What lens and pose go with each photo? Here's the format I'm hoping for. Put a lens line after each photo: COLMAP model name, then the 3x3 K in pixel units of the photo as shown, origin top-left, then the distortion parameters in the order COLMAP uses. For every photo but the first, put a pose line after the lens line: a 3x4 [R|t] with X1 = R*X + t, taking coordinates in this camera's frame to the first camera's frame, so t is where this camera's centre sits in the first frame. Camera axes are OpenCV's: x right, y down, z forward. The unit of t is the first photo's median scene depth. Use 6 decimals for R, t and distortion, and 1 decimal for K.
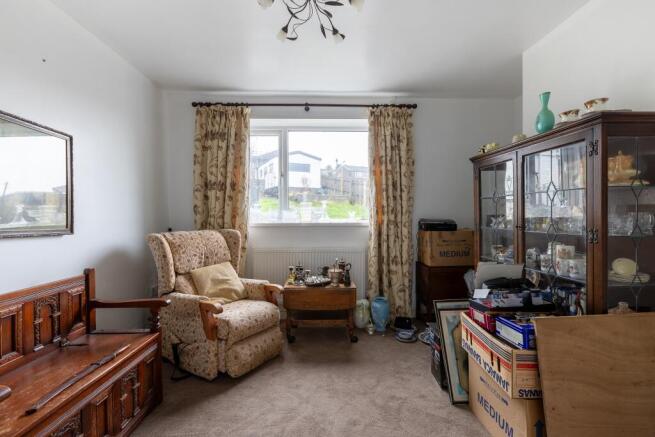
lens RADIAL K [[293.3, 0, 327.5], [0, 293.3, 218.5], [0, 0, 1]] dist [-0.000491, 0.000178]
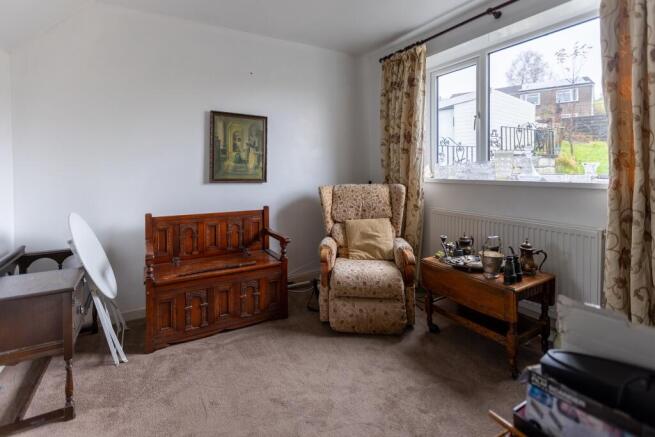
lens RADIAL K [[317.4, 0, 326.6], [0, 317.4, 171.8], [0, 0, 1]] dist [-0.001867, -0.000093]
pose [[0.471992, 0.010439, -0.881541, 0.471062], [-0.006923, 0.999943, 0.008135, -0.009960], [0.881576, 0.002263, 0.472037, 0.338806]]
